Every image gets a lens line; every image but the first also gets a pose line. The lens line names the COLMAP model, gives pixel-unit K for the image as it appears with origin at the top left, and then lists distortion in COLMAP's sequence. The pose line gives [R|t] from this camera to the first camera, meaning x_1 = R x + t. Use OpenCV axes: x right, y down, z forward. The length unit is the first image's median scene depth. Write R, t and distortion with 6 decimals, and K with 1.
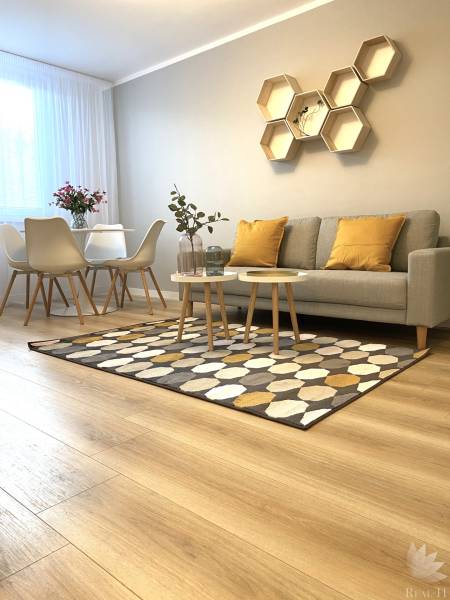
lens RADIAL K [[457.9, 0, 225.0], [0, 457.9, 300.0], [0, 0, 1]] dist [0.023715, -0.000932]
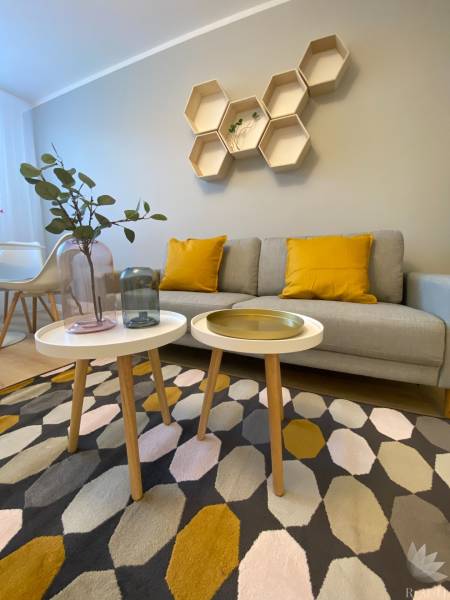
lens RADIAL K [[242.3, 0, 225.0], [0, 242.3, 300.0], [0, 0, 1]] dist [0.025710, -0.023298]
pose [[0.955047, -0.024645, 0.295429, -0.011472], [0.019193, 0.999588, 0.021340, -0.079503], [-0.295833, -0.014710, 0.955126, 0.665065]]
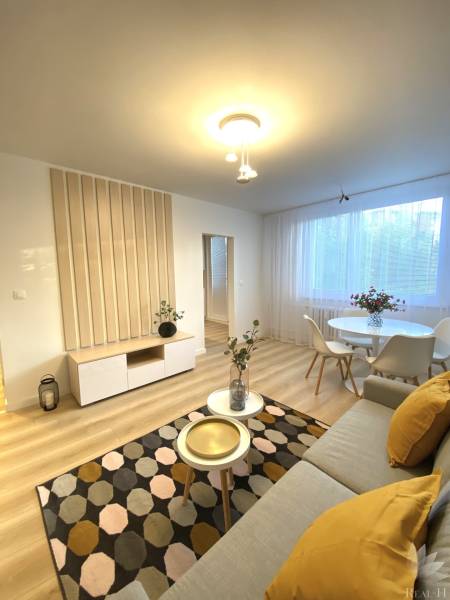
lens RADIAL K [[242.3, 0, 225.0], [0, 242.3, 300.0], [0, 0, 1]] dist [0.025710, -0.023298]
pose [[-0.104191, 0.128410, -0.986233, 0.518247], [-0.113198, 0.983655, 0.140034, -0.375597], [0.988094, 0.126230, -0.087952, 0.933381]]
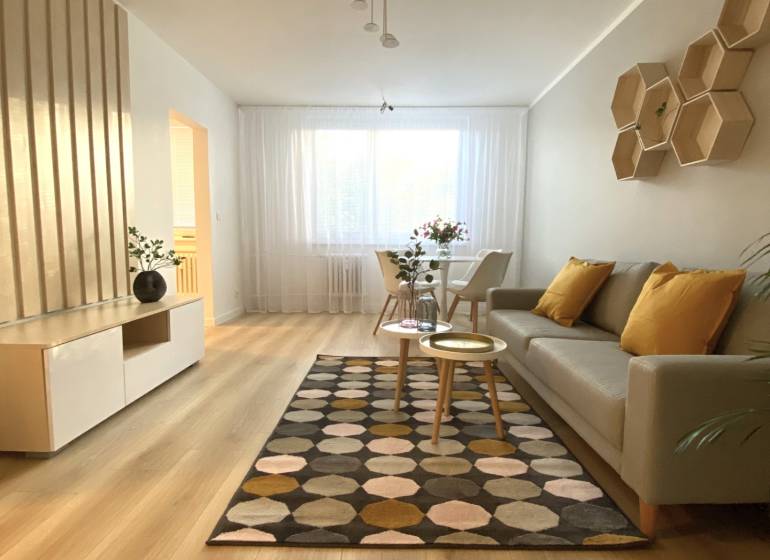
lens RADIAL K [[414.1, 0, 385.0], [0, 414.1, 280.0], [0, 0, 1]] dist [0.025210, -0.023326]
pose [[0.647703, 0.093742, -0.756104, 0.506361], [-0.117011, 0.992867, 0.022861, -0.150256], [0.752854, 0.073665, 0.654052, 0.369858]]
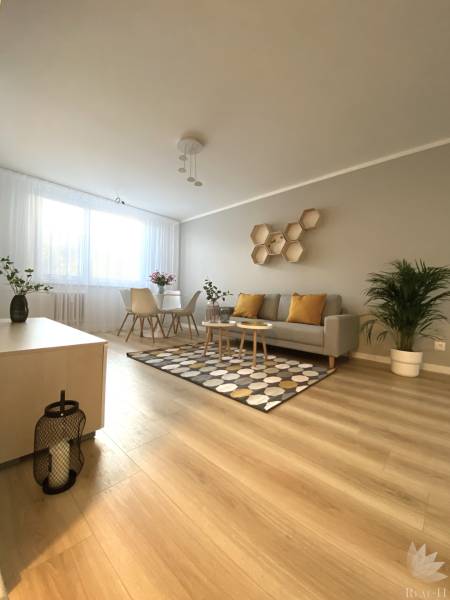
lens RADIAL K [[242.3, 0, 225.0], [0, 242.3, 300.0], [0, 0, 1]] dist [0.025710, -0.023298]
pose [[0.998352, 0.049758, -0.028581, 0.003626], [-0.052697, 0.992146, -0.113442, -0.031003], [0.022712, 0.114761, 0.993133, -0.033424]]
